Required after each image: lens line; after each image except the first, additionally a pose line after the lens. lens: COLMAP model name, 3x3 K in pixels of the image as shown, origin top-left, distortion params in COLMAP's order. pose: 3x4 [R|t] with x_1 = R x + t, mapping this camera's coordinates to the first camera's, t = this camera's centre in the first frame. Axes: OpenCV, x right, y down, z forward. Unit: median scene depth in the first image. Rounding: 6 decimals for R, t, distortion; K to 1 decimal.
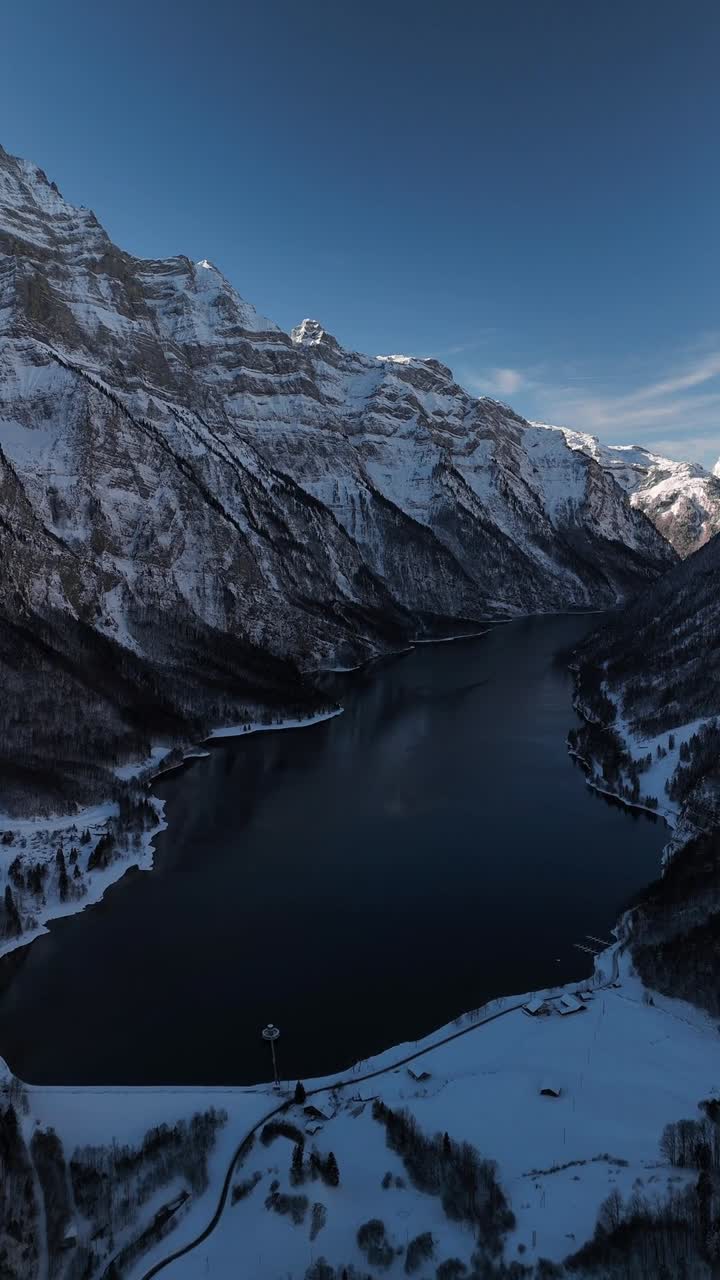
lens RADIAL K [[785.2, 0, 360.0], [0, 785.2, 640.0], [0, 0, 1]] dist [-0.004254, -0.092190]
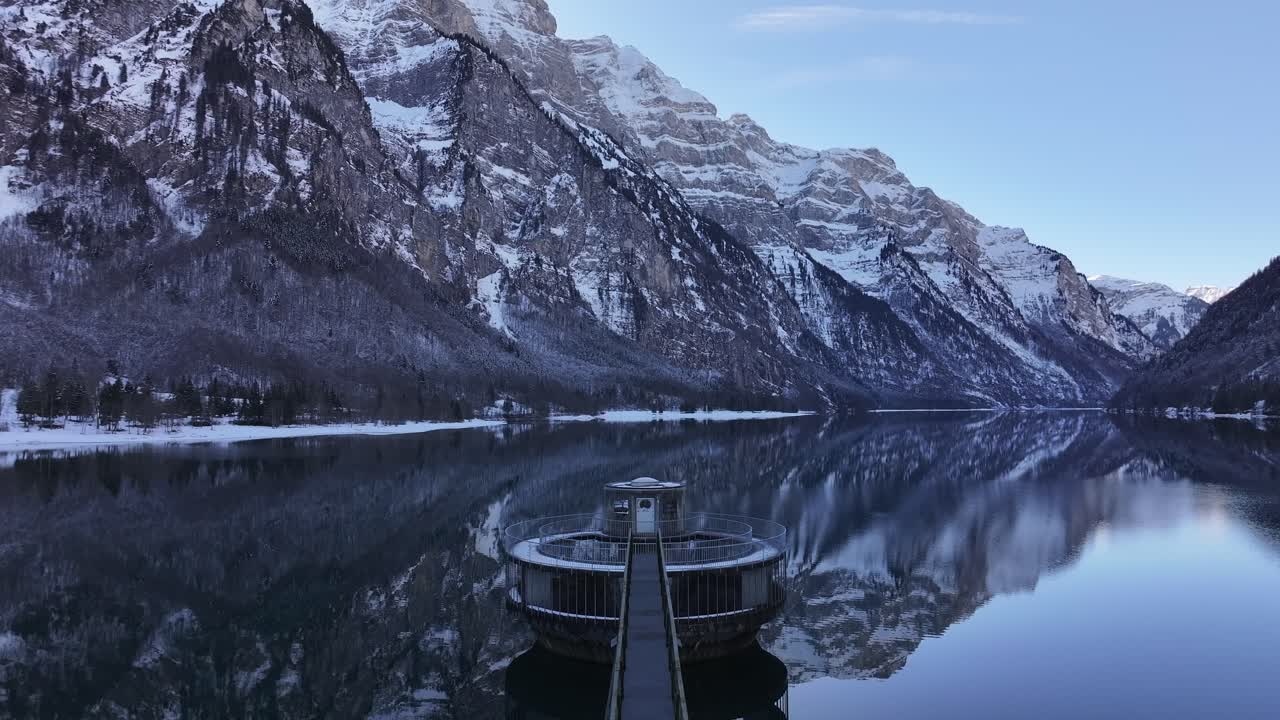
lens RADIAL K [[785.2, 0, 640.0], [0, 785.2, 360.0], [0, 0, 1]] dist [-0.004254, -0.092190]
pose [[0.982326, -0.019828, -0.186123, -0.013573], [-0.013223, 0.984538, -0.174671, 0.070943], [0.186709, 0.174045, 0.966875, 0.142447]]
